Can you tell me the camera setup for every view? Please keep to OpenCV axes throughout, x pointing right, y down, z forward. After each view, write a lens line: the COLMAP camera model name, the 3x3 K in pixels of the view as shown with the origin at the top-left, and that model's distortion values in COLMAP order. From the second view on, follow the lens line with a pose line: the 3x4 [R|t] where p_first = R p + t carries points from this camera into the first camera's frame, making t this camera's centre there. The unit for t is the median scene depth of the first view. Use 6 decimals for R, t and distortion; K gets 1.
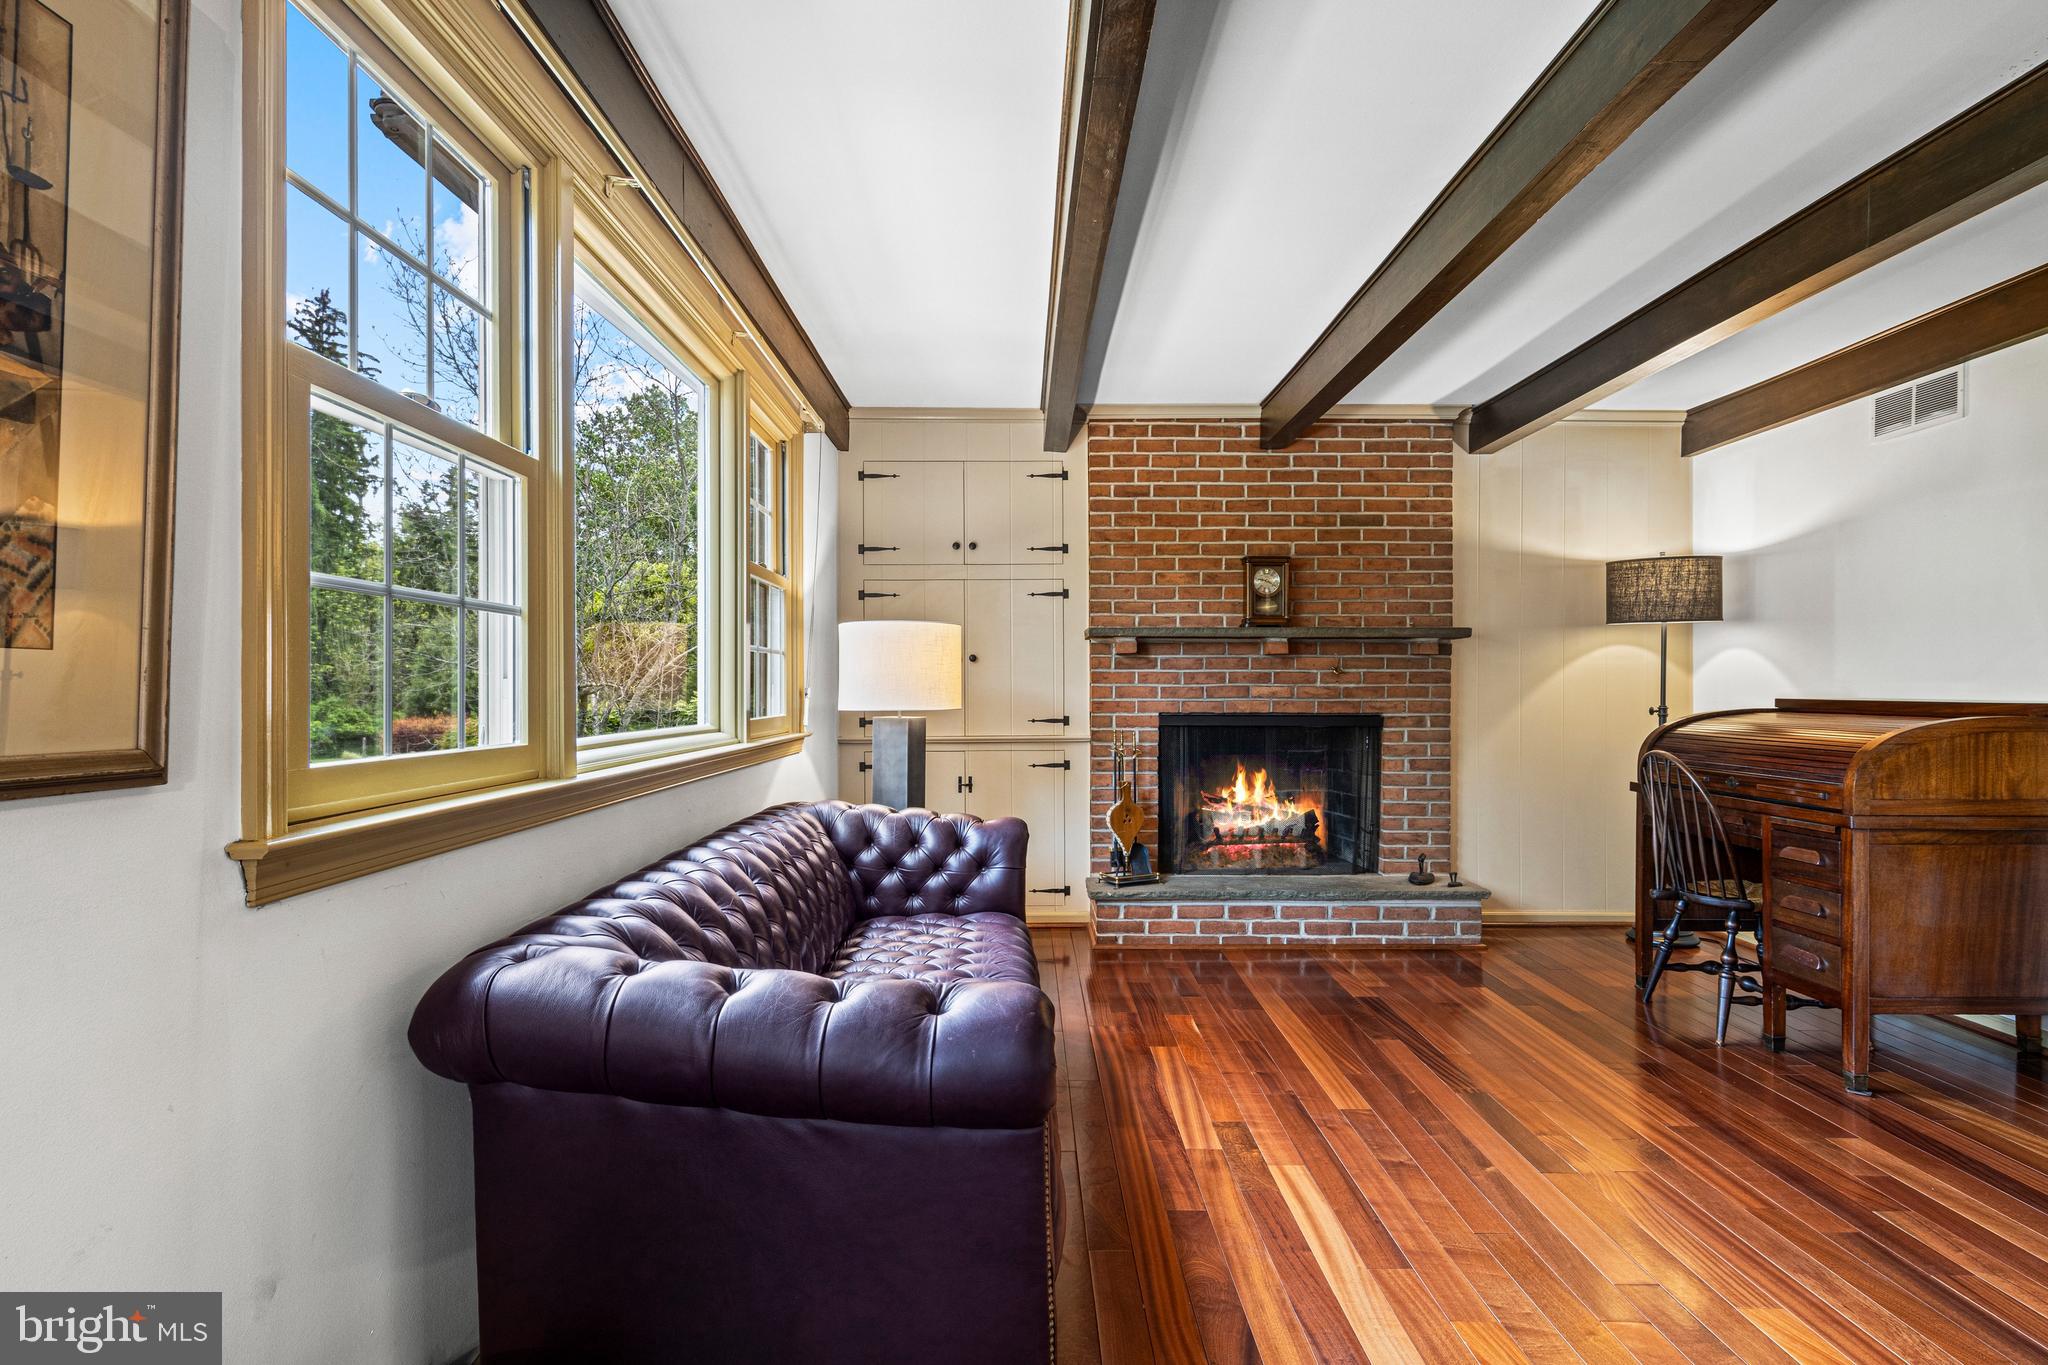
lens RADIAL K [[1042.9, 0, 1024.0], [0, 1042.9, 682.5], [0, 0, 1]] dist [0.005827, -0.000015]
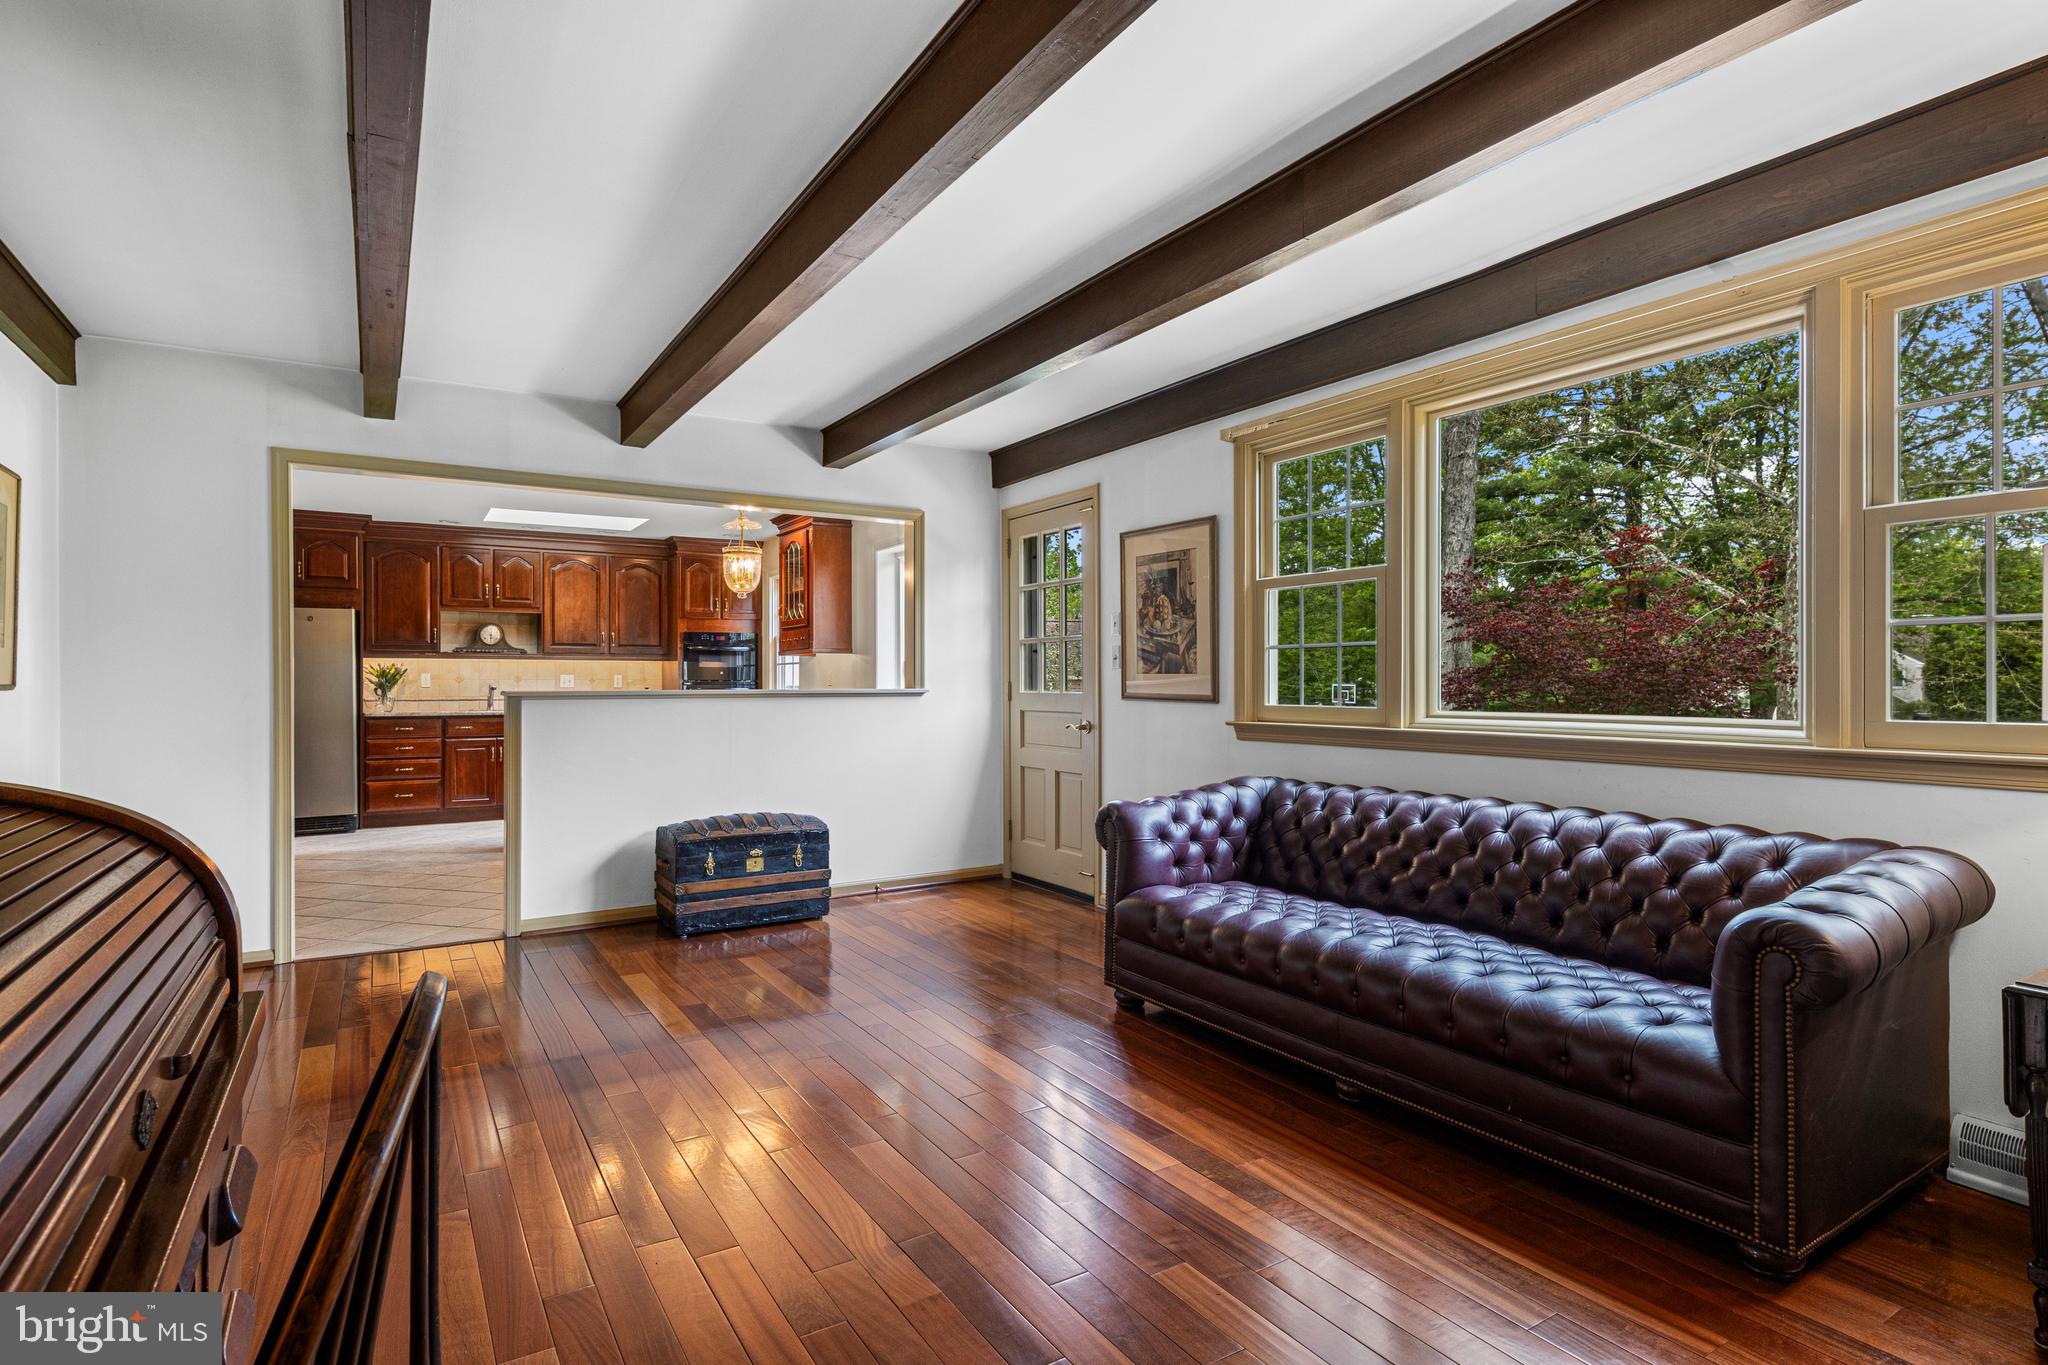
lens RADIAL K [[1042.9, 0, 1024.0], [0, 1042.9, 682.5], [0, 0, 1]] dist [0.005827, -0.000015]
pose [[-0.851105, 0.001799, -0.524992, 0.446675], [0.005342, 0.999972, -0.005235, 0.005664], [0.524968, -0.007260, -0.851091, 0.897772]]
